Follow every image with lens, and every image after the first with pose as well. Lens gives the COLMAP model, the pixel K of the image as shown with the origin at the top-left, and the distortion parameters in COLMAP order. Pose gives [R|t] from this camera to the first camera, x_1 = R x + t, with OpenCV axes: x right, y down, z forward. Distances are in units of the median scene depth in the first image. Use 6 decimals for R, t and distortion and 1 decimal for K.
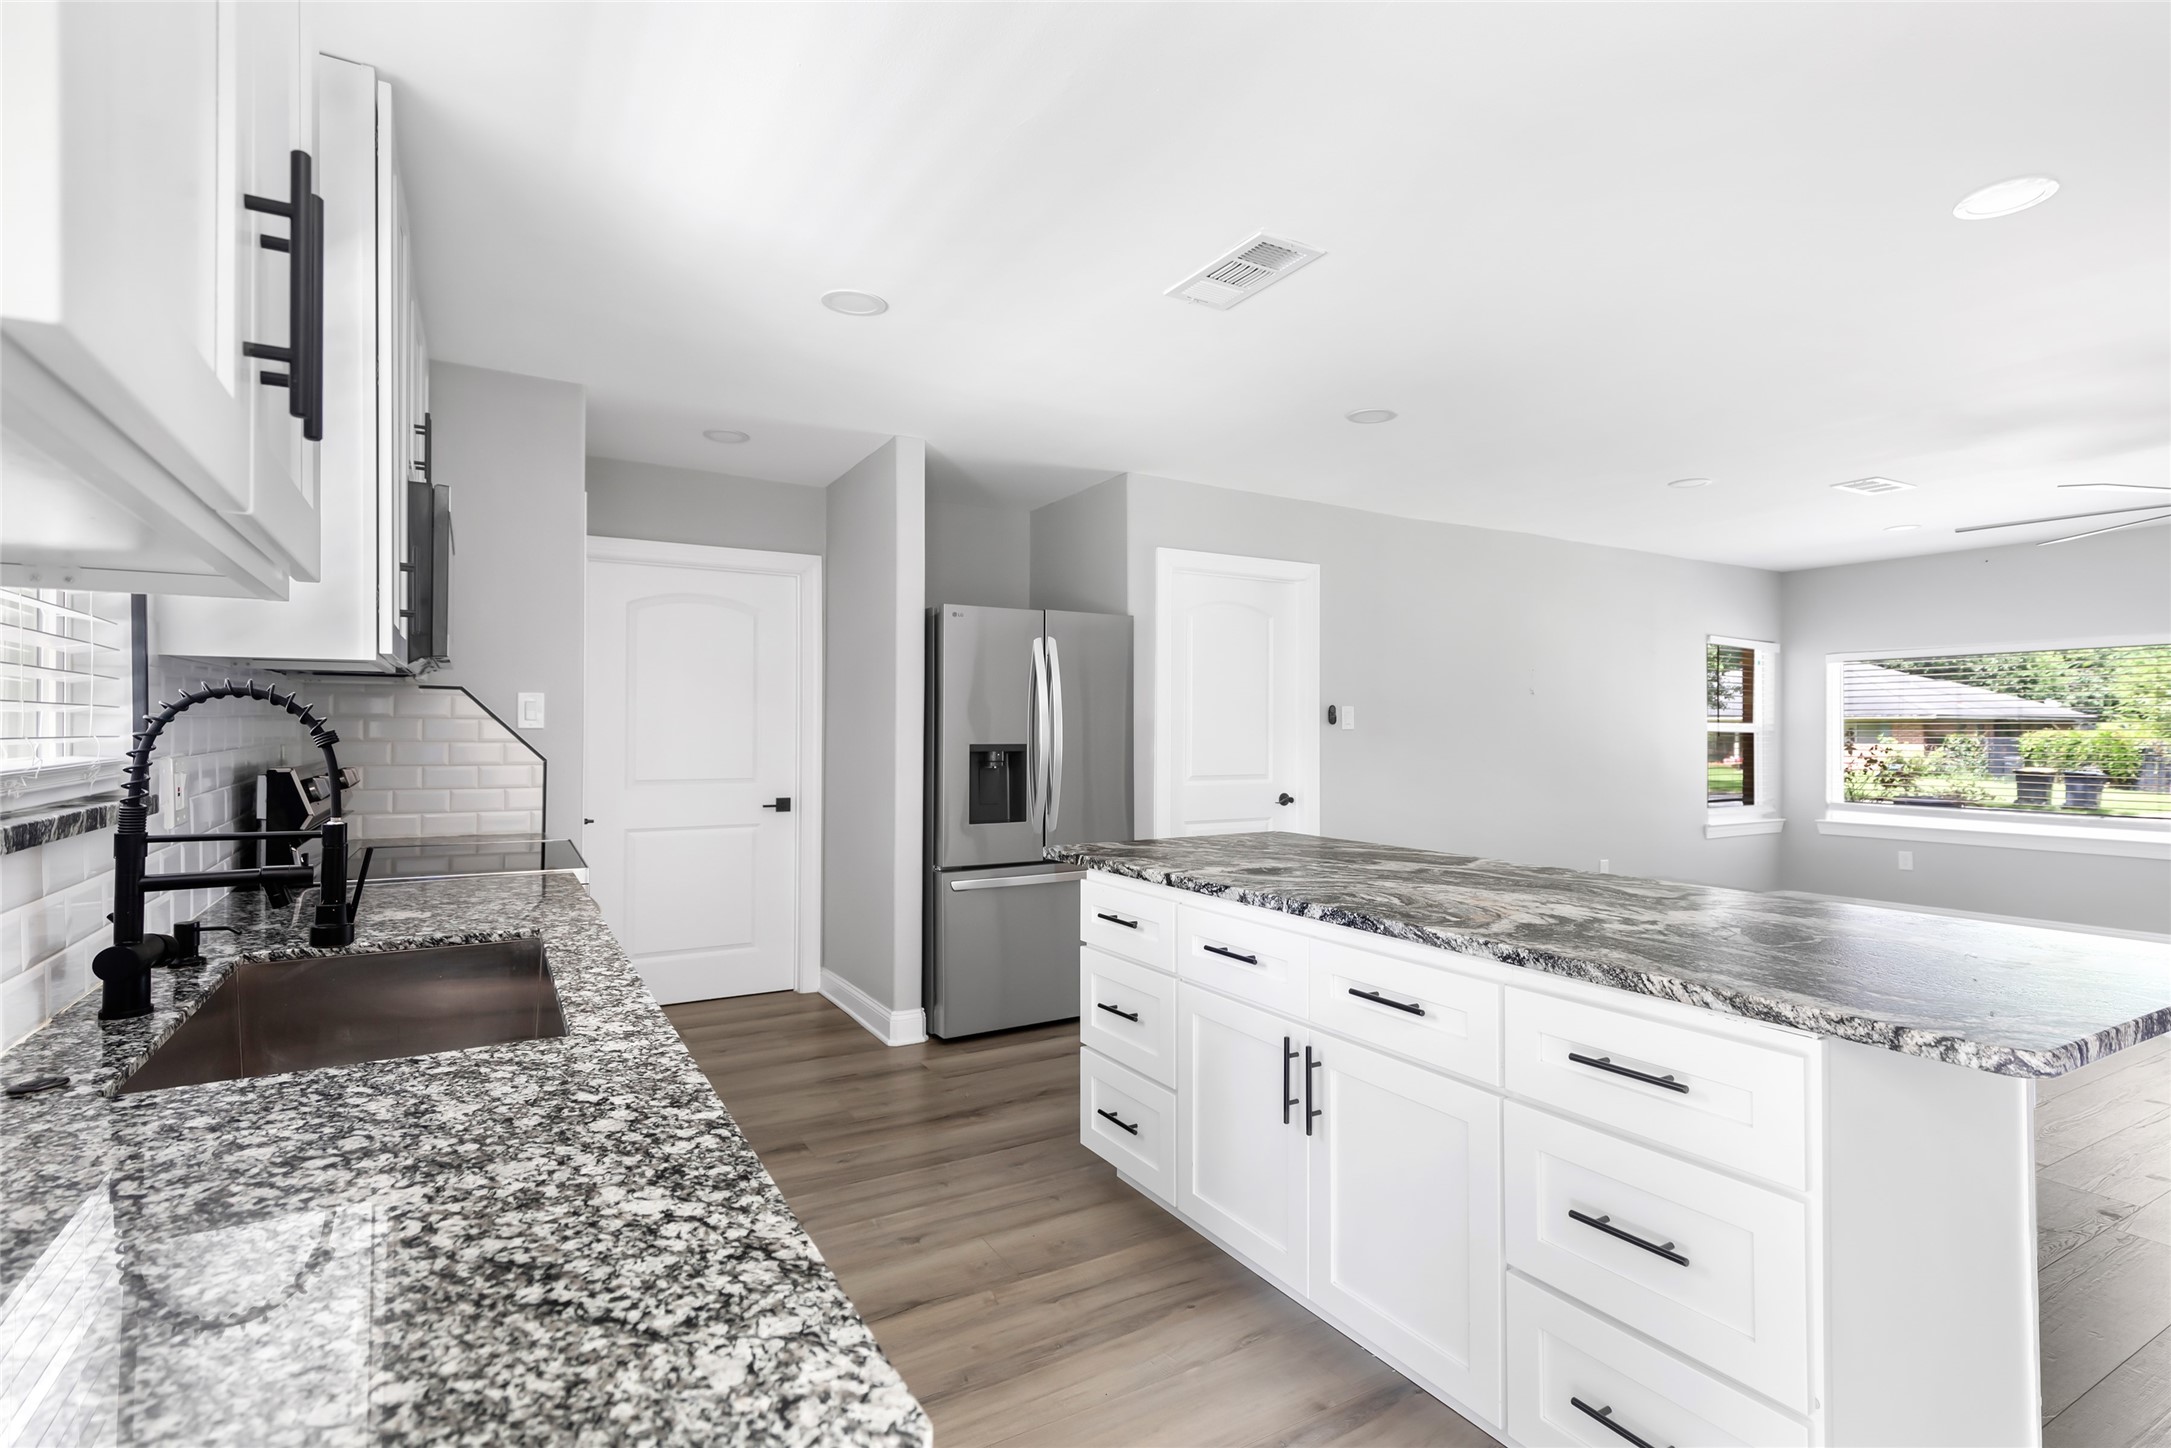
lens RADIAL K [[1043.4, 0, 1073.8], [0, 1043.4, 722.5], [0, 0, 1]] dist [0.005074, -0.000206]
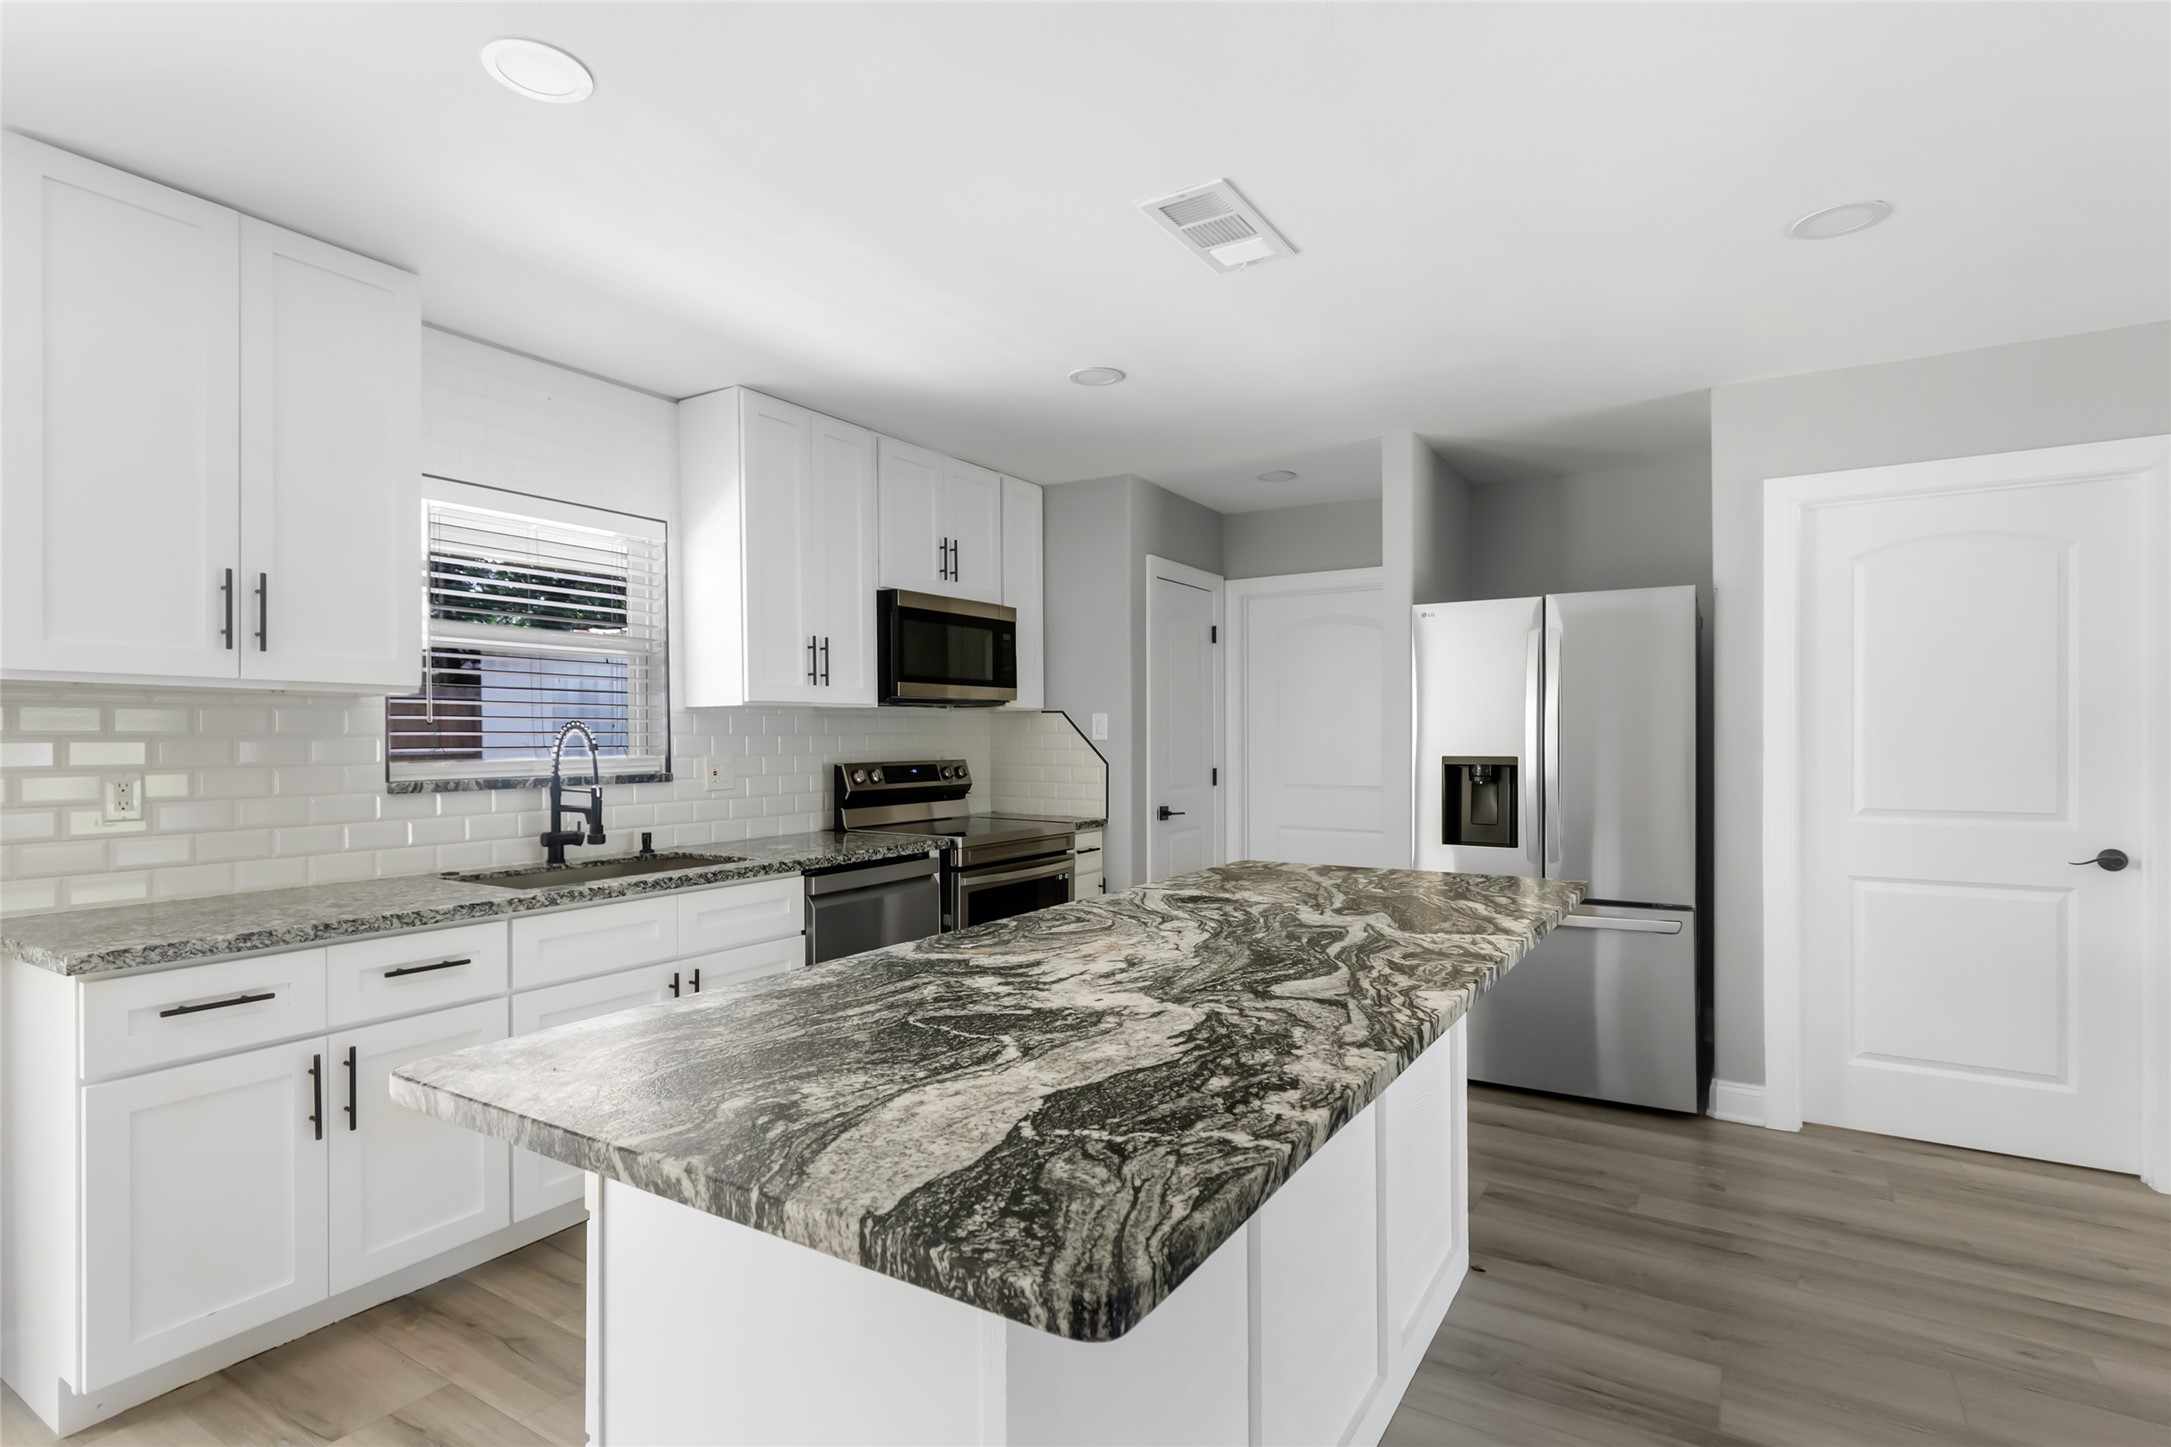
lens RADIAL K [[1043.4, 0, 1078.8], [0, 1043.4, 734.0], [0, 0, 1]] dist [0.005074, -0.000206]
pose [[0.466178, -0.007085, -0.884663, 0.658705], [0.010421, 0.999943, -0.002517, 0.001317], [0.884630, -0.008045, 0.466225, 0.348983]]
